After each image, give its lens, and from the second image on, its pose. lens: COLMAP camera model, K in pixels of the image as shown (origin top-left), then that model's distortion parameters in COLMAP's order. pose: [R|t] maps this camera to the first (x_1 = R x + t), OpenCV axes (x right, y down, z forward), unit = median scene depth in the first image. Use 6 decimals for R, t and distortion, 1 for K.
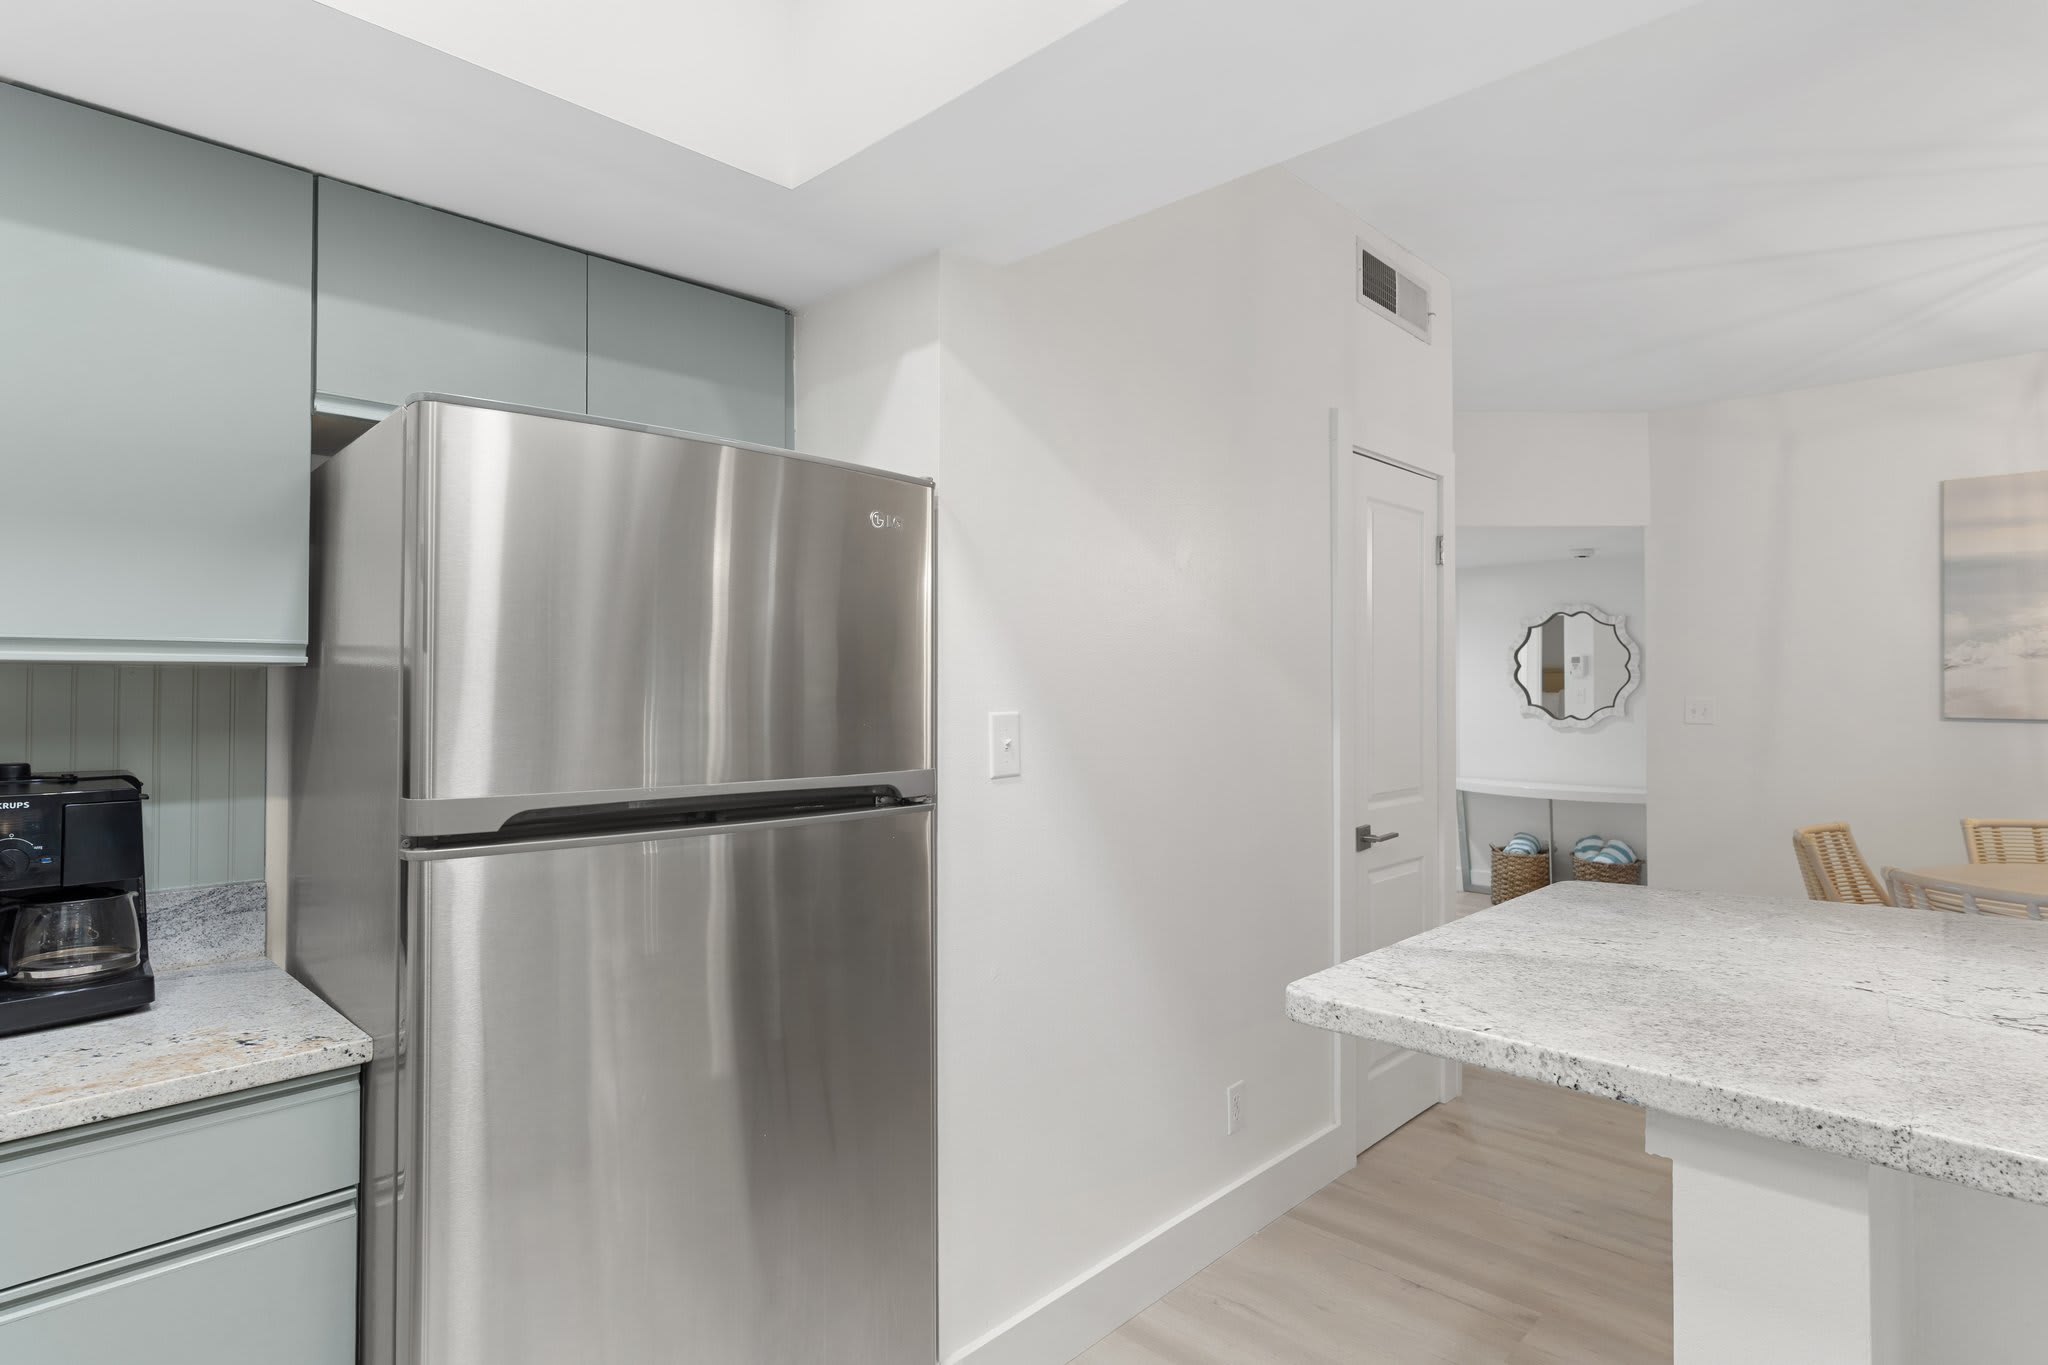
lens RADIAL K [[1063.2, 0, 1024.9], [0, 1063.2, 668.2], [0, 0, 1]] dist [0.001698, 0.000865]
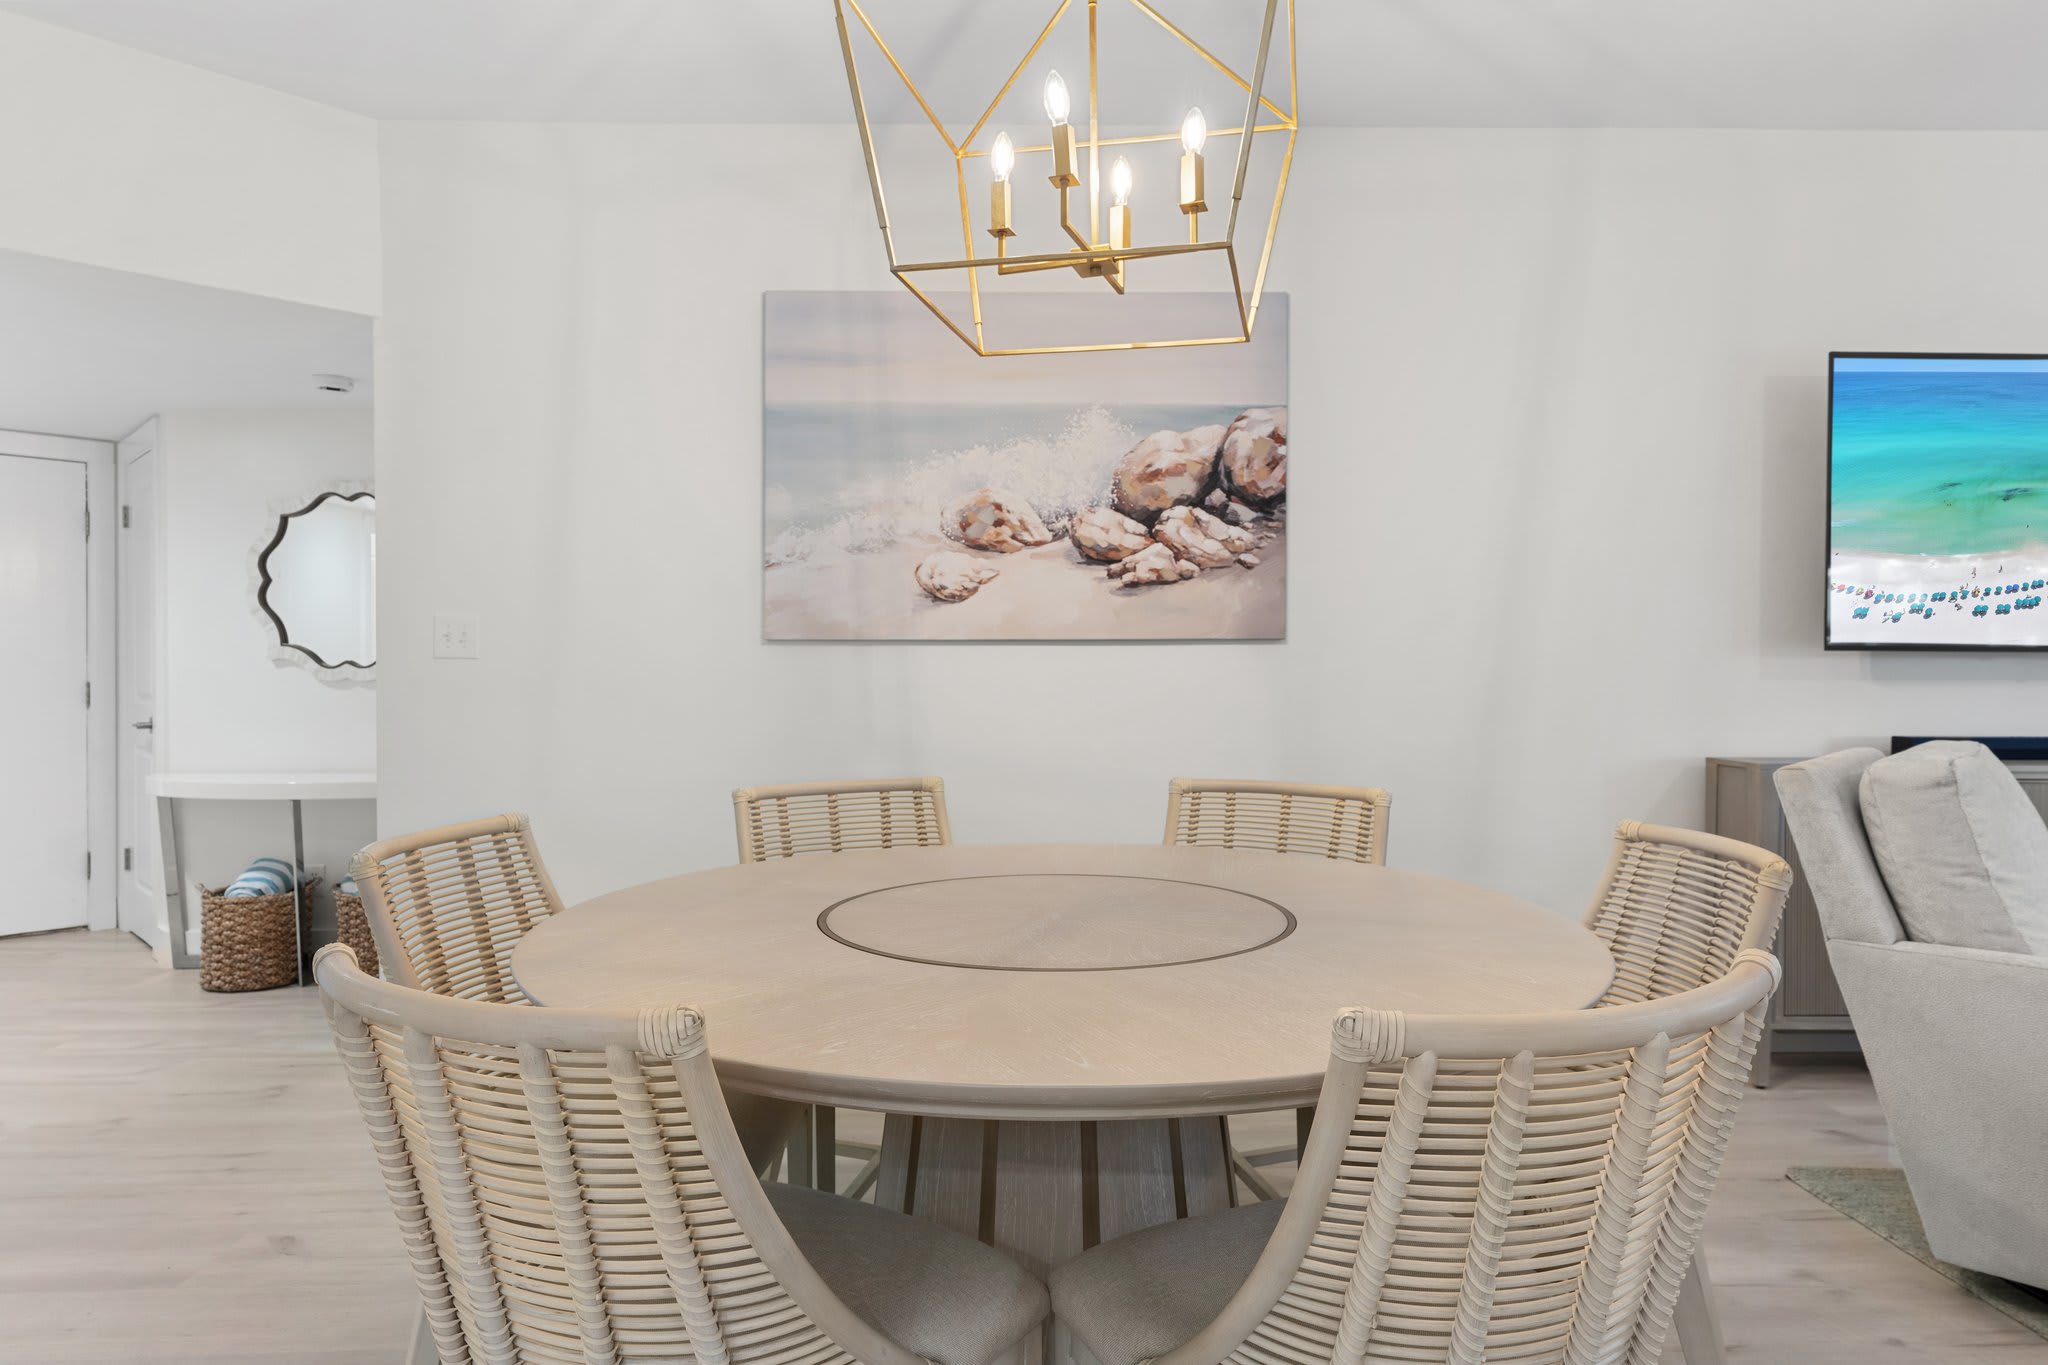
lens RADIAL K [[1063.2, 0, 1024.9], [0, 1063.2, 668.2], [0, 0, 1]] dist [0.001698, 0.000865]
pose [[0.707544, 0.002733, 0.706664, 0.493699], [-0.007685, 0.999963, 0.003828, 0.060314], [-0.706627, -0.008139, 0.707539, 0.395789]]
